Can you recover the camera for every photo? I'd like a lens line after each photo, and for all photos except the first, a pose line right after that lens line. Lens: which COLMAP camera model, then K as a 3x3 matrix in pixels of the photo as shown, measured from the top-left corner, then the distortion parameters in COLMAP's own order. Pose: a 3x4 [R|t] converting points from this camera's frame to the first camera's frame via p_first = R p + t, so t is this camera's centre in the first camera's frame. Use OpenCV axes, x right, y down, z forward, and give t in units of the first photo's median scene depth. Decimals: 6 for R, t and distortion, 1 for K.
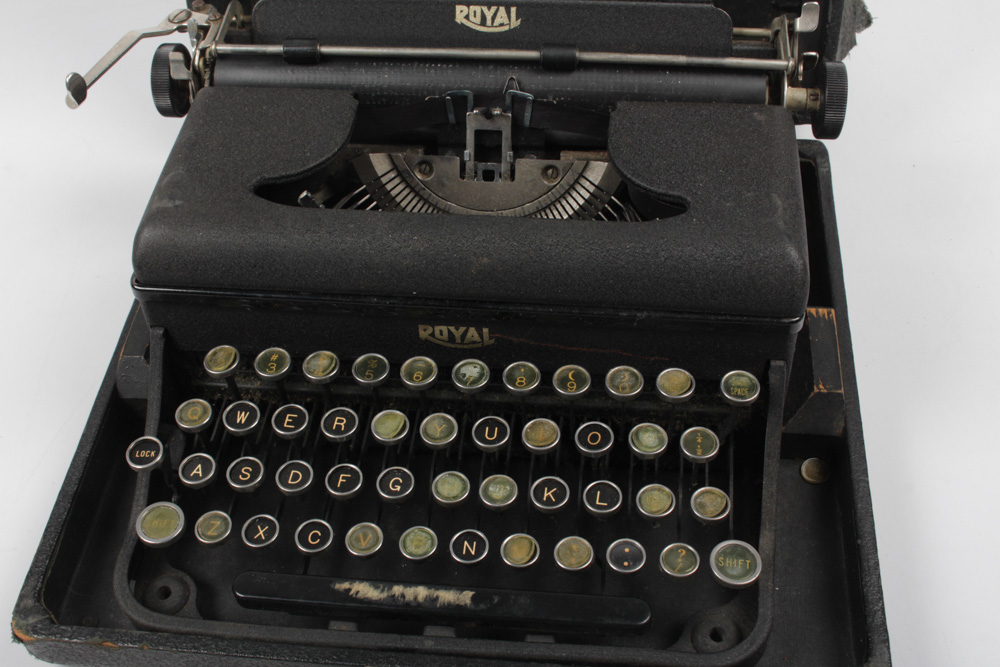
lens RADIAL K [[1179.2, 0, 477.1], [0, 1179.2, 343.4], [0, 0, 1]] dist [-0.091171, 0.000000]
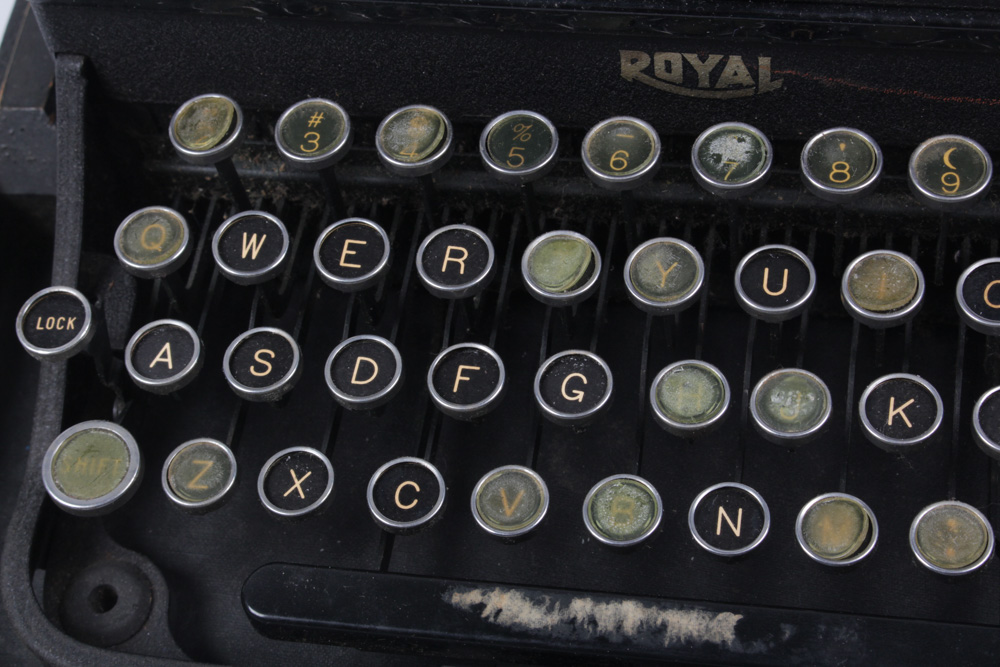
lens RADIAL K [[2082.4, 0, 474.1], [0, 2082.4, 343.7], [0, 0, 1]] dist [0.005315, 0.000000]
pose [[0.997104, 0.002885, -0.075997, -0.044345], [0.009683, 0.986332, 0.164487, -0.037458], [0.075433, -0.164747, 0.983447, 0.160011]]
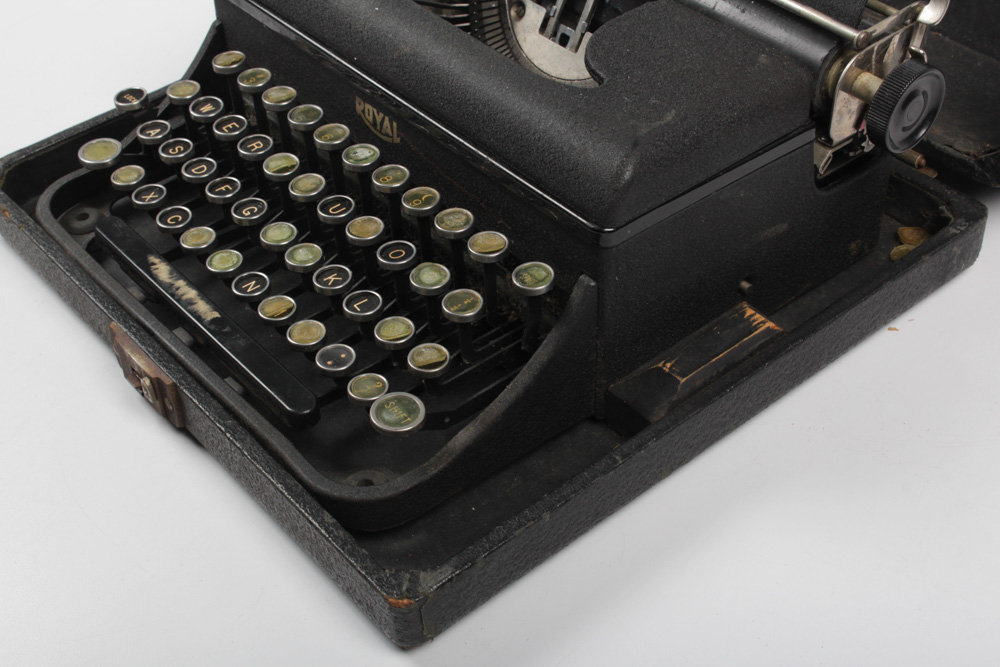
lens RADIAL K [[1478.4, 0, 480.1], [0, 1478.4, 343.9], [0, 0, 1]] dist [-0.038975, 0.000000]
pose [[0.708605, 0.477211, -0.519759, 0.794118], [-0.525593, 0.848443, 0.062429, 0.030317], [0.470777, 0.228944, 0.852029, 0.010184]]
